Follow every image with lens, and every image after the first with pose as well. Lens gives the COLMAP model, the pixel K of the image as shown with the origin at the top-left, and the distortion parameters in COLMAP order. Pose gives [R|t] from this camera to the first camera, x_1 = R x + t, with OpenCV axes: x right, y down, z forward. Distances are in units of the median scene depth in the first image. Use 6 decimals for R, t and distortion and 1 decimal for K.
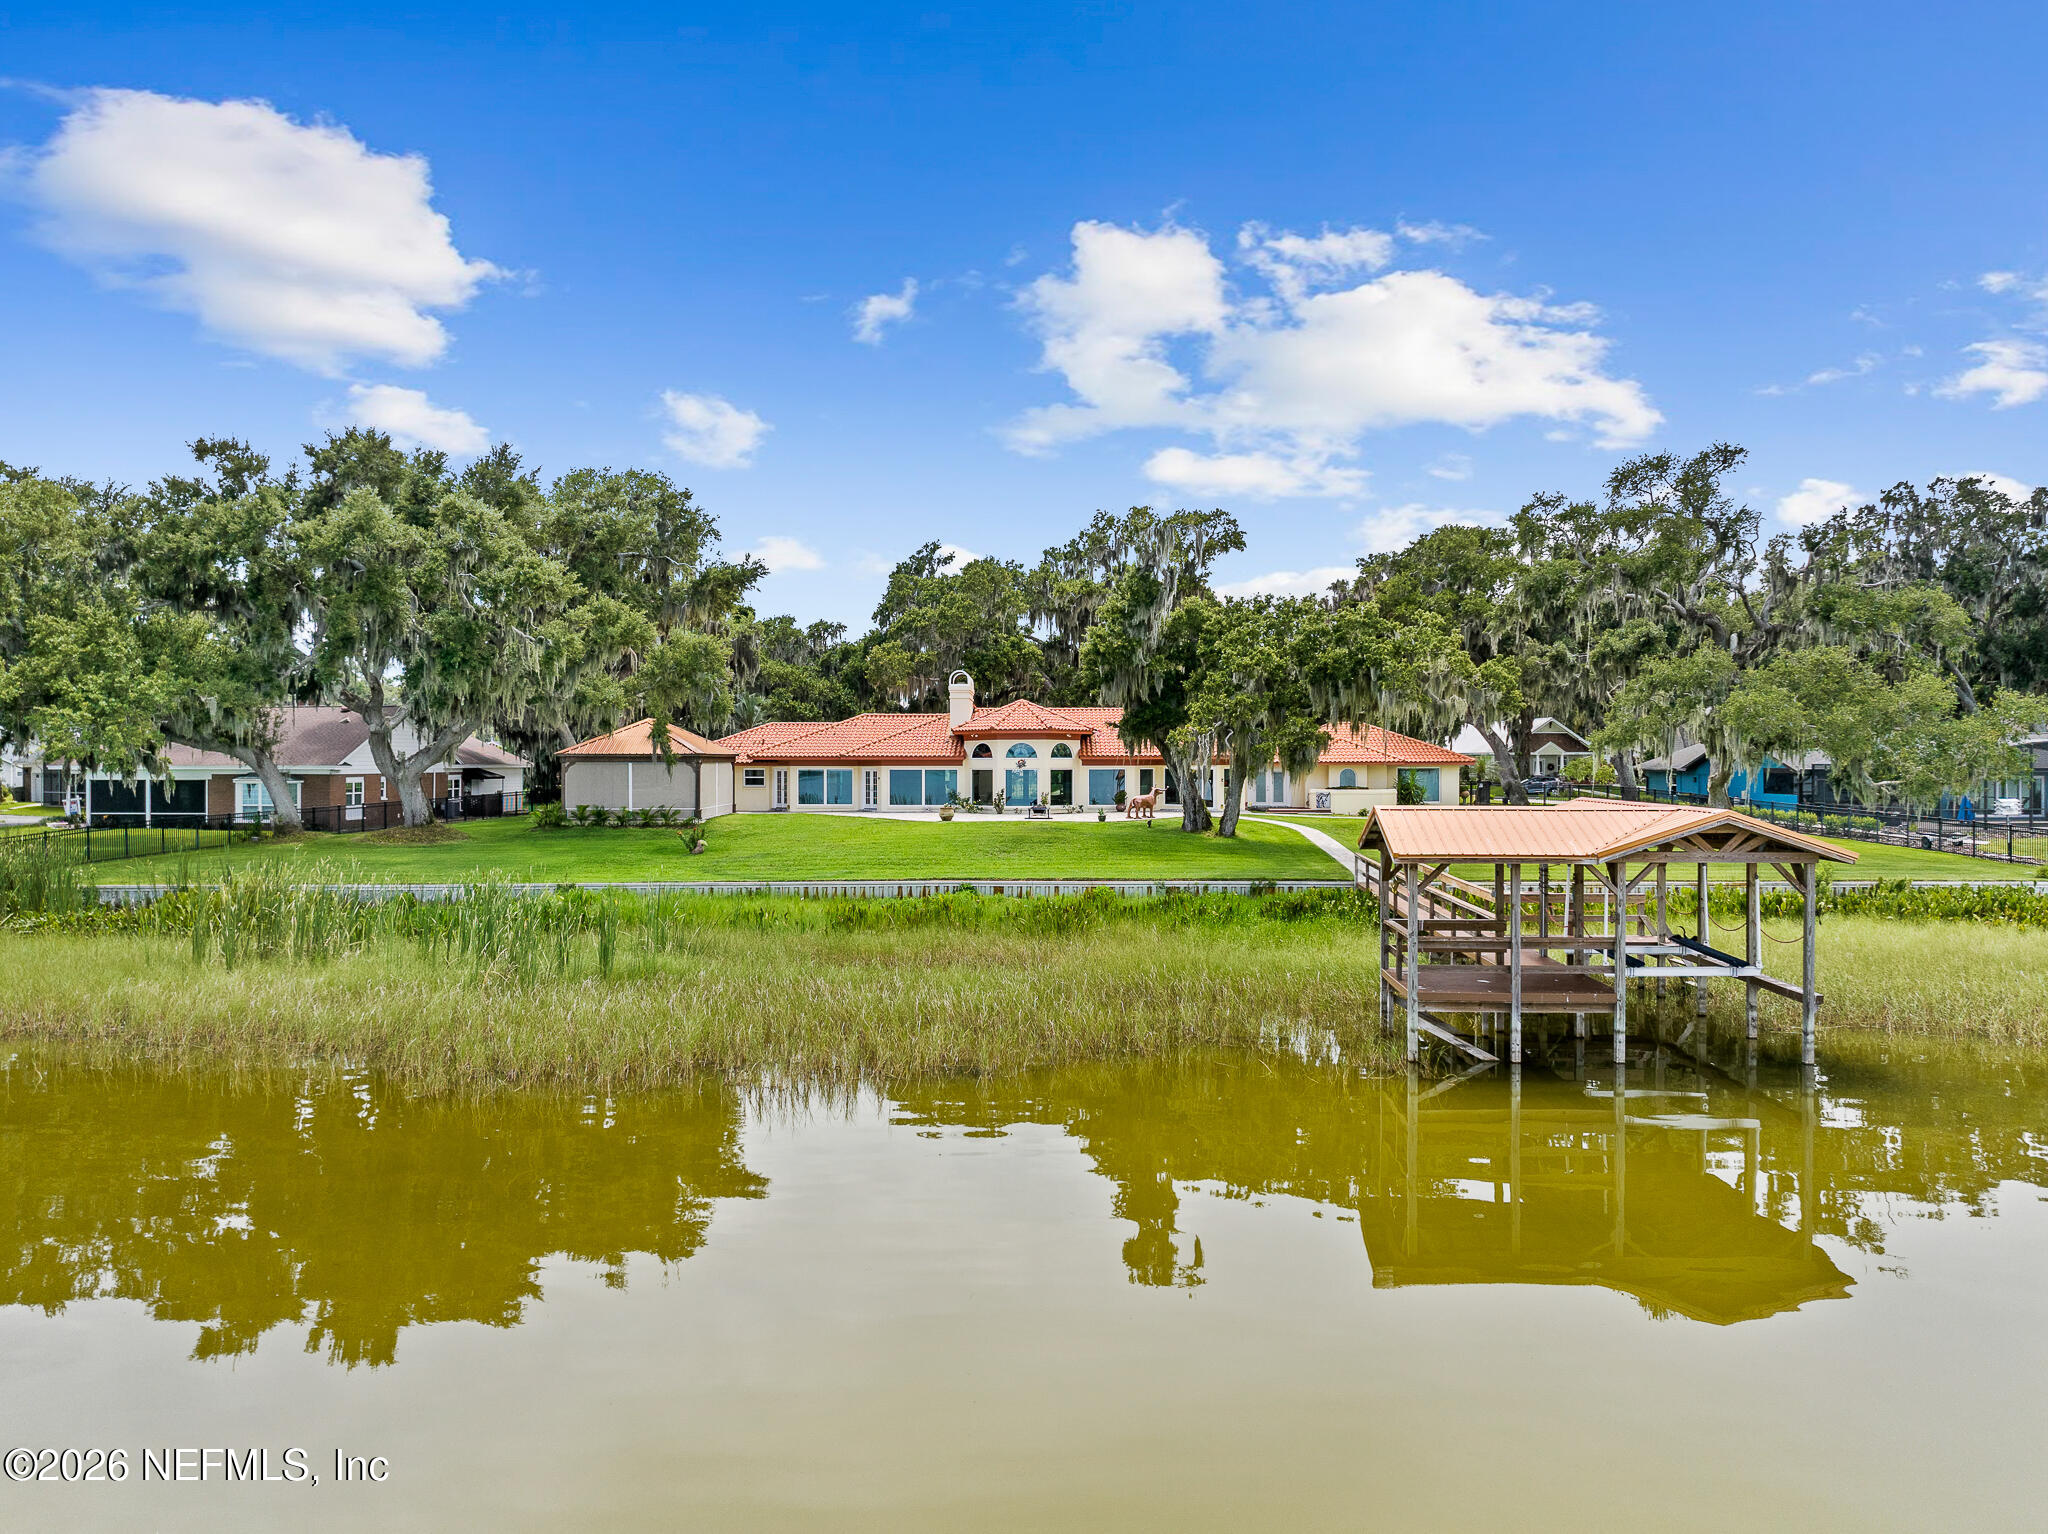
lens RADIAL K [[1466.1, 0, 1022.1], [0, 1466.1, 742.5], [0, 0, 1]] dist [-0.057725, 0.031728]
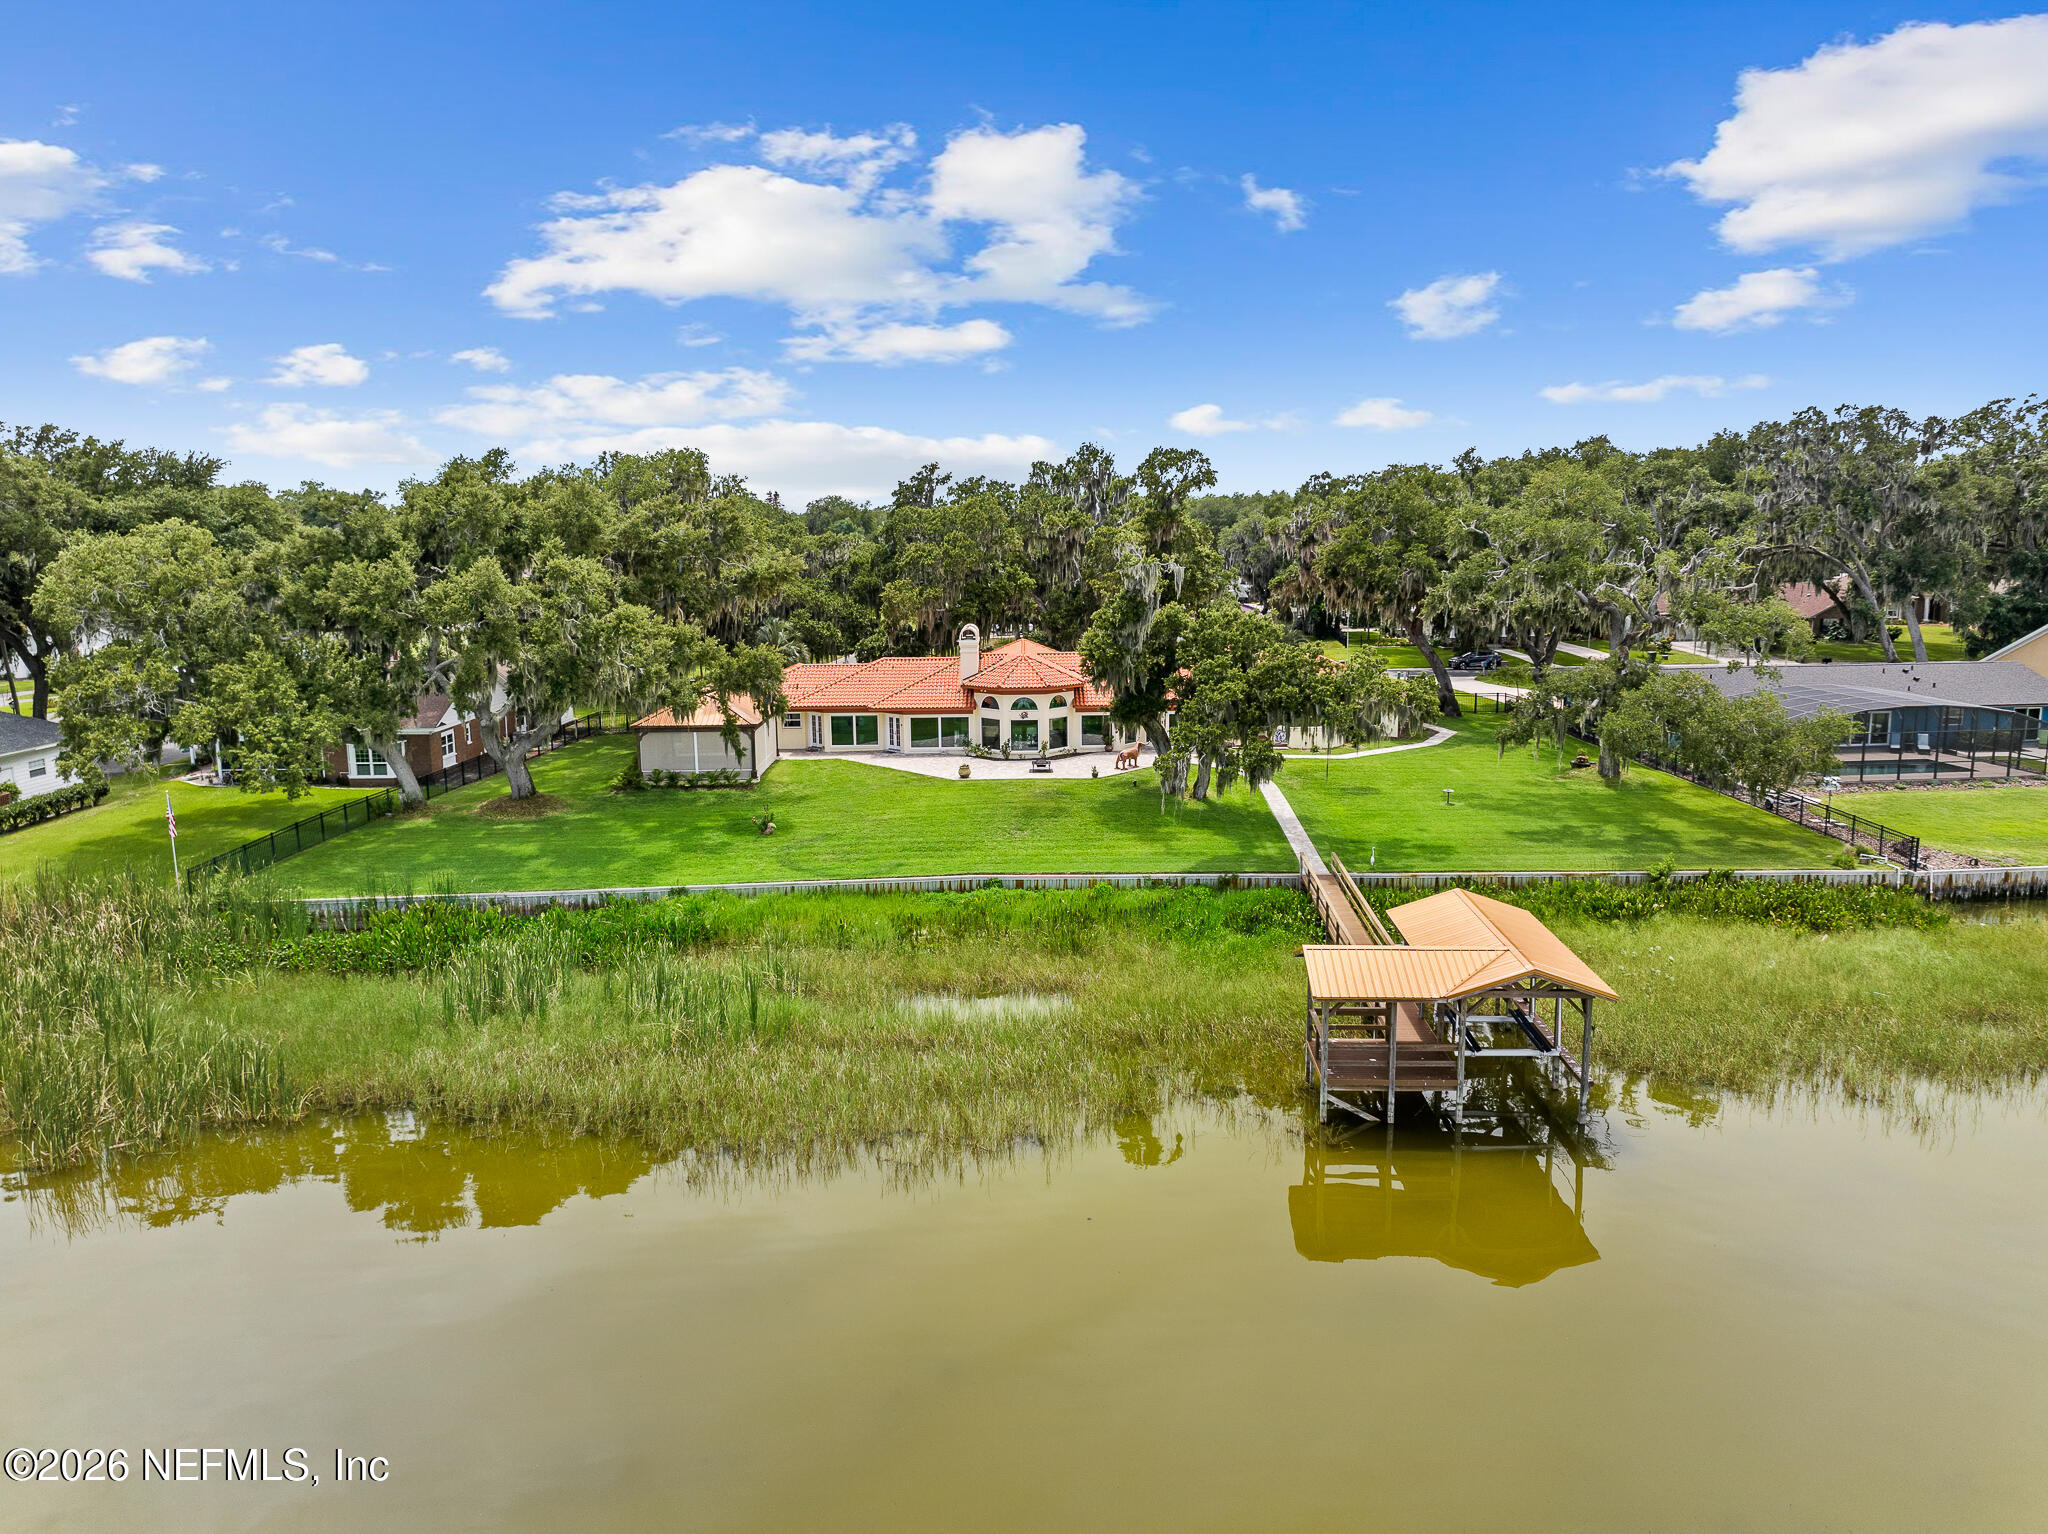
lens RADIAL K [[1466.1, 0, 1022.1], [0, 1466.1, 742.5], [0, 0, 1]] dist [-0.057725, 0.031728]
pose [[0.999680, -0.015265, 0.020147, -0.028277], [0.011687, 0.985881, 0.167037, -0.172698], [-0.022412, -0.166749, 0.985745, -0.171348]]
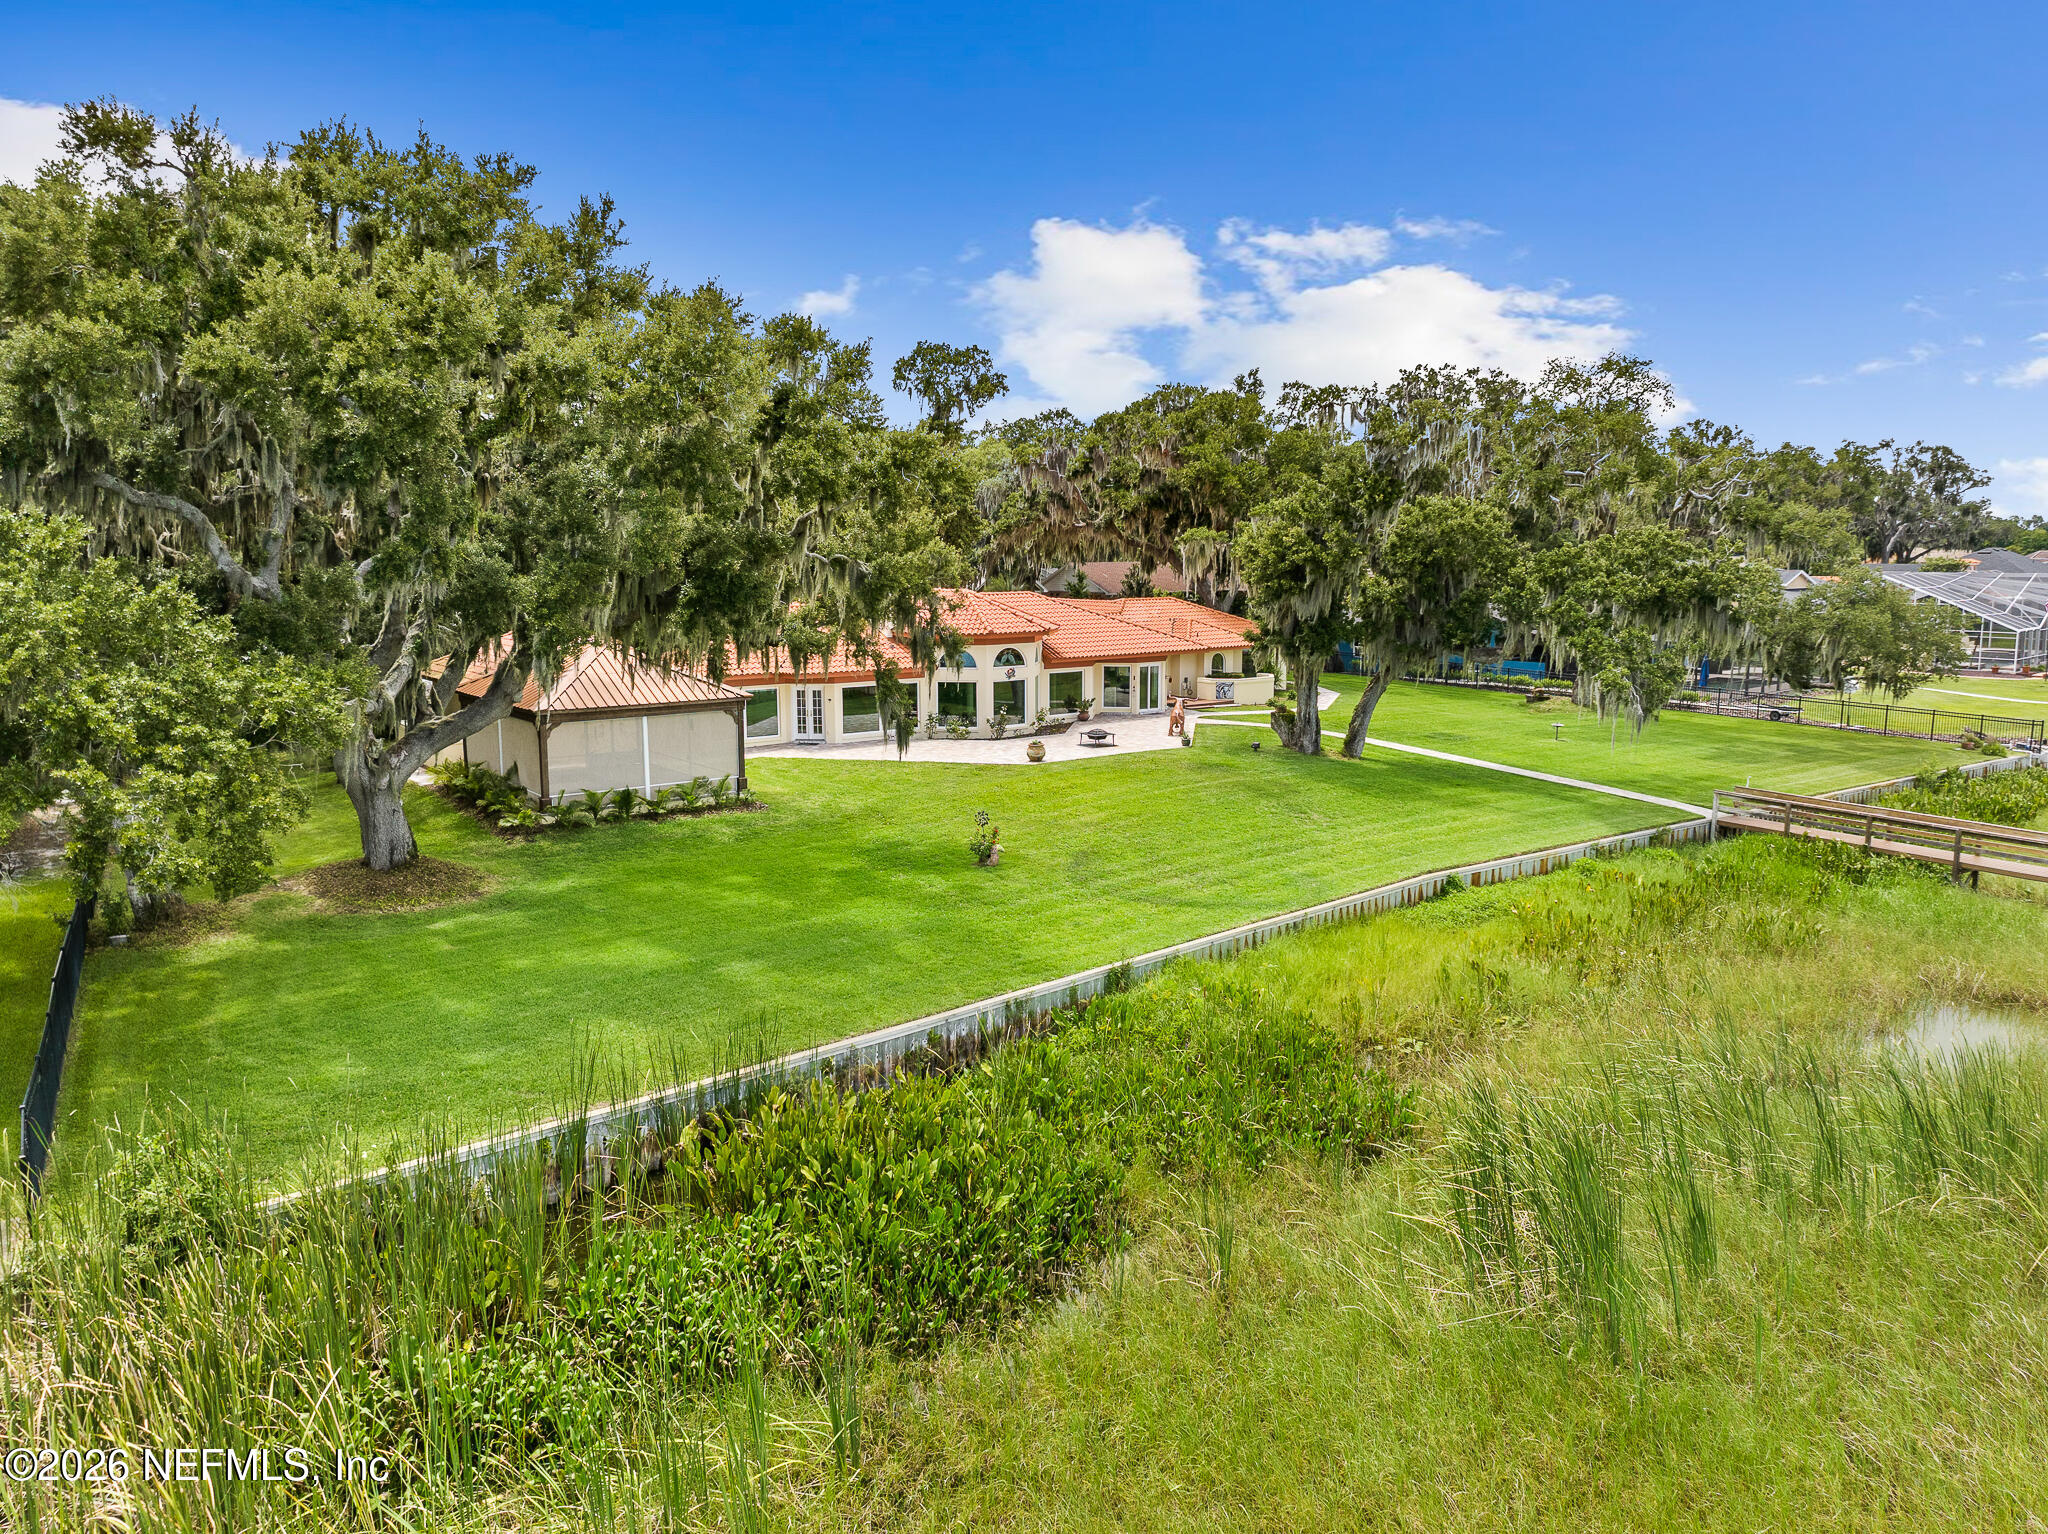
lens RADIAL K [[1466.1, 0, 1022.1], [0, 1466.1, 742.5], [0, 0, 1]] dist [-0.057725, 0.031728]
pose [[0.785294, -0.081979, 0.613672, -0.535194], [-0.006926, 0.989970, 0.141111, -0.066917], [-0.619084, -0.115064, 0.776849, 0.393414]]
